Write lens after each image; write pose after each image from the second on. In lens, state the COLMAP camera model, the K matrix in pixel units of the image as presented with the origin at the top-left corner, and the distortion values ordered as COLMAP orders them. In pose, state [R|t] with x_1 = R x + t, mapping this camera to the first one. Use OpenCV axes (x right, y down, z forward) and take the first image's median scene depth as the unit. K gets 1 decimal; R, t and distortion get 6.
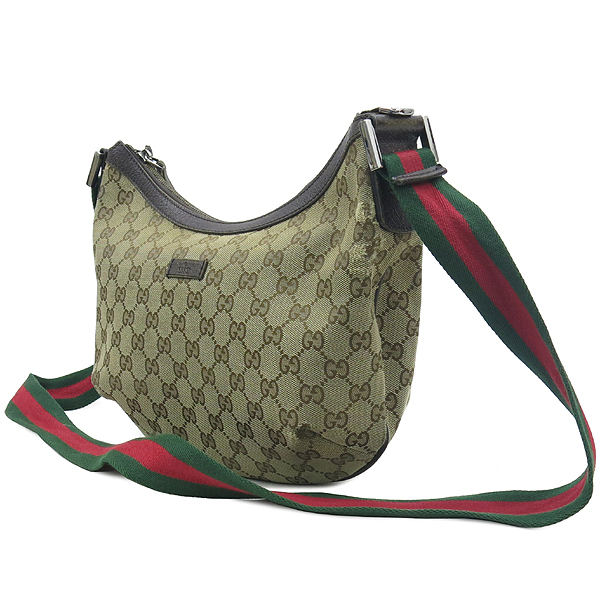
lens RADIAL K [[1090.0, 0, 300.0], [0, 1090.0, 300.0], [0, 0, 1]] dist [0.027254, -0.027069]
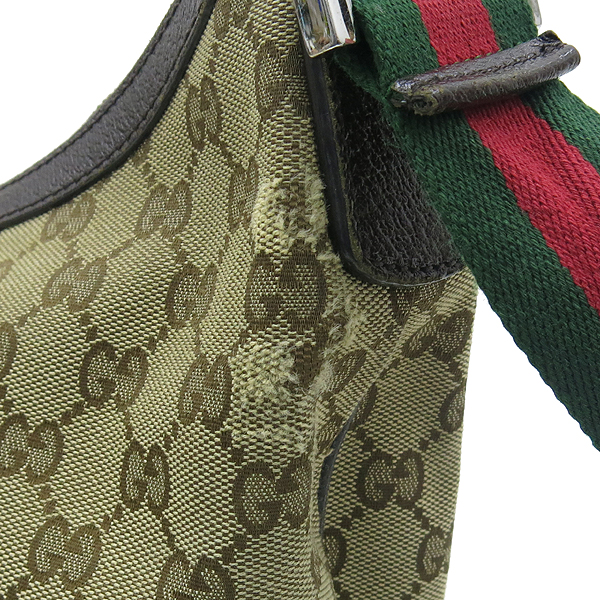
lens RADIAL K [[1090.0, 0, 300.0], [0, 1090.0, 300.0], [0, 0, 1]] dist [0.027254, -0.027069]
pose [[0.996033, -0.016228, 0.087488, 0.038420], [0.008587, 0.996170, 0.087014, -0.081475], [-0.088565, -0.085918, 0.992358, 0.720824]]
